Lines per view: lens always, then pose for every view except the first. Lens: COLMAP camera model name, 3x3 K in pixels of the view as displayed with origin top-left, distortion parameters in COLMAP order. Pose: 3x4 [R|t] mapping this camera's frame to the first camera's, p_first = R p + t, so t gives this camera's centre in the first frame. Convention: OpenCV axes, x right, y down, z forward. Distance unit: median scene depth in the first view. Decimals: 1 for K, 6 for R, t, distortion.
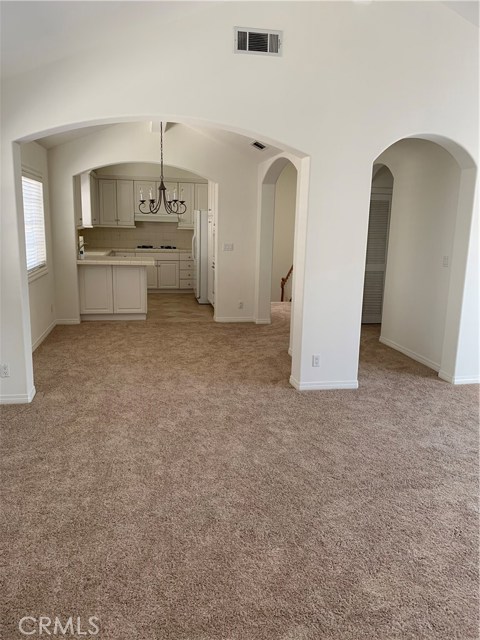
lens RADIAL K [[490.1, 0, 240.0], [0, 490.1, 320.0], [0, 0, 1]] dist [0.033063, -0.011075]
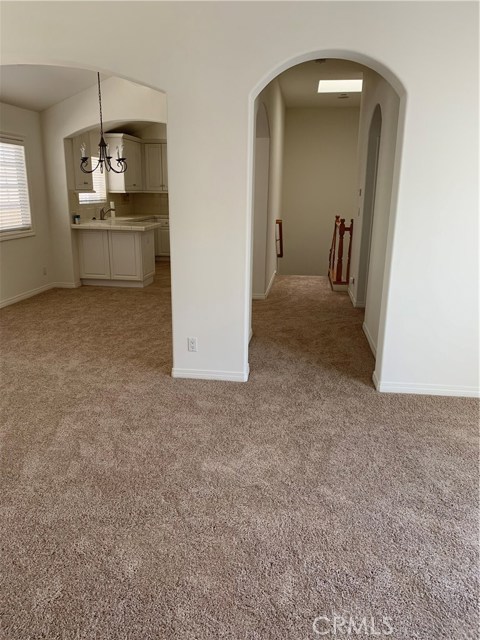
lens RADIAL K [[490.1, 0, 240.0], [0, 490.1, 320.0], [0, 0, 1]] dist [0.033063, -0.011075]
pose [[0.947020, 0.072514, -0.312882, 0.434408], [-0.054182, 0.996287, 0.066905, -0.017656], [0.316571, -0.046408, 0.947433, 0.203354]]
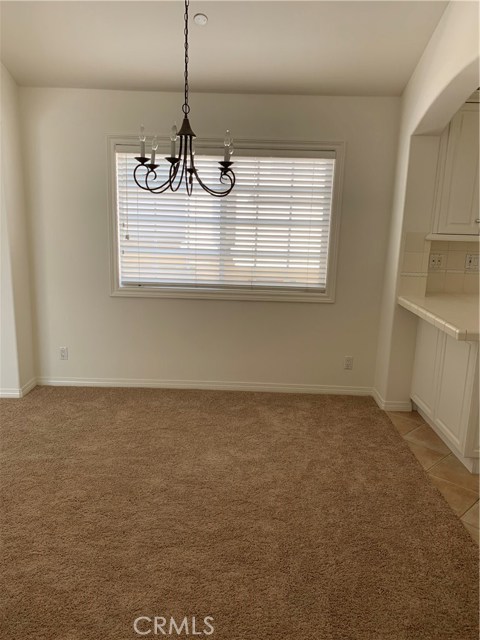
lens RADIAL K [[490.1, 0, 240.0], [0, 490.1, 320.0], [0, 0, 1]] dist [0.033063, -0.011075]
pose [[-0.191490, 0.186668, -0.963580, 0.296590], [-0.230914, 0.945623, 0.229078, -0.243778], [0.953945, 0.266370, -0.137973, 1.243223]]
